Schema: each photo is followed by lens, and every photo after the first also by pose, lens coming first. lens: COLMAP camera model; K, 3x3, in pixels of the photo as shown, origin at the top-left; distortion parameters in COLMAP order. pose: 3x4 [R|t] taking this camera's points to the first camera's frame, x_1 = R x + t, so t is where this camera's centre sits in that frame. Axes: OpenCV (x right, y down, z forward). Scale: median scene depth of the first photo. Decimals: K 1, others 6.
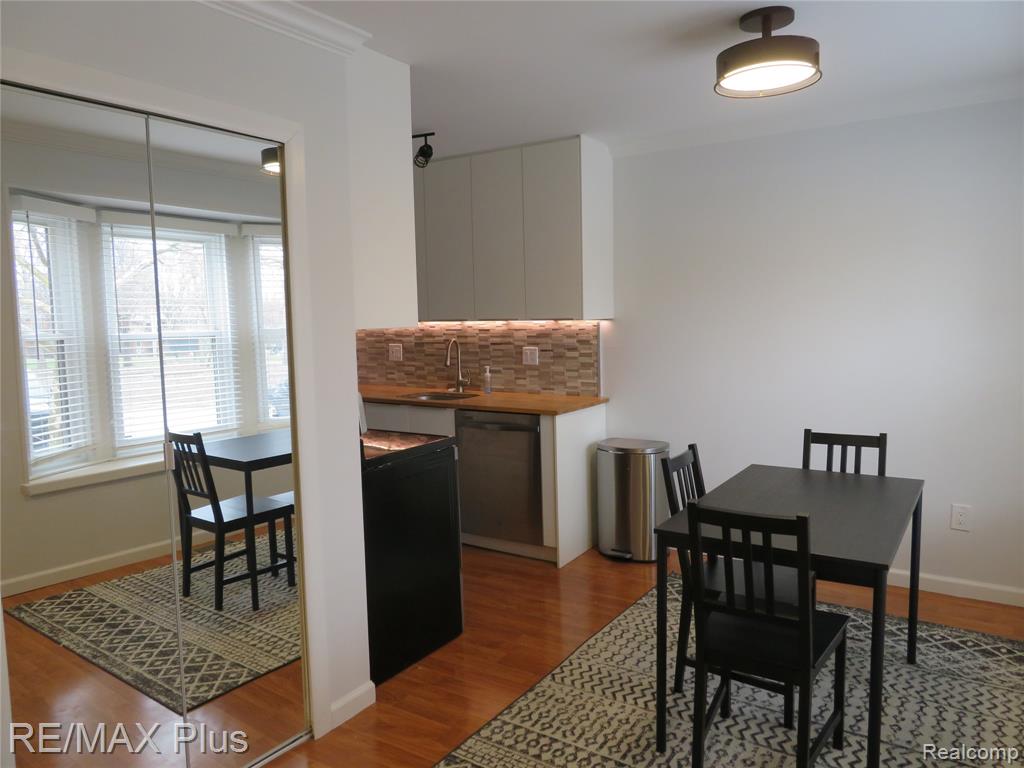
lens RADIAL K [[726.4, 0, 509.8], [0, 726.4, 386.5], [0, 0, 1]] dist [-0.011602, 0.005166]
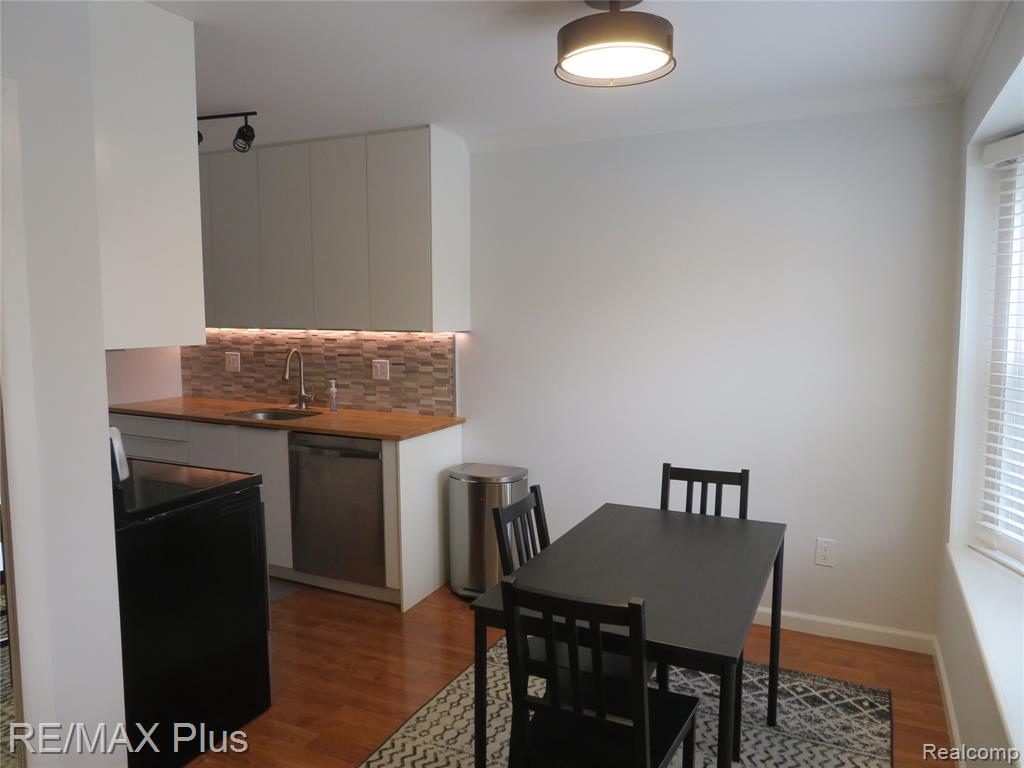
lens RADIAL K [[726.4, 0, 508.3], [0, 726.4, 387.6], [0, 0, 1]] dist [-0.011602, 0.005166]
pose [[0.990295, 0.008021, 0.138748, 0.090484], [-0.008495, 0.999960, 0.002826, -0.036183], [-0.138719, -0.003977, 0.990324, 0.136012]]
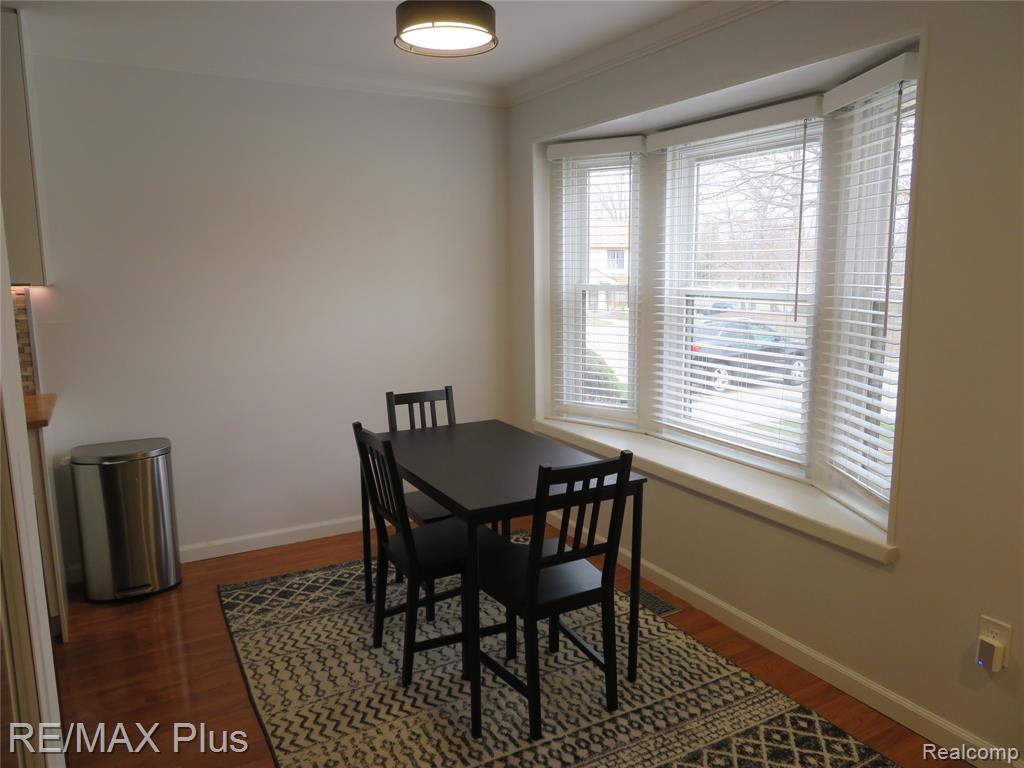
lens RADIAL K [[726.4, 0, 511.4], [0, 726.4, 382.5], [0, 0, 1]] dist [-0.011602, 0.005166]
pose [[0.447208, -0.115753, 0.886908, -0.422154], [0.082541, 0.992700, 0.087941, -0.030919], [-0.890613, 0.033879, 0.453498, 0.378901]]
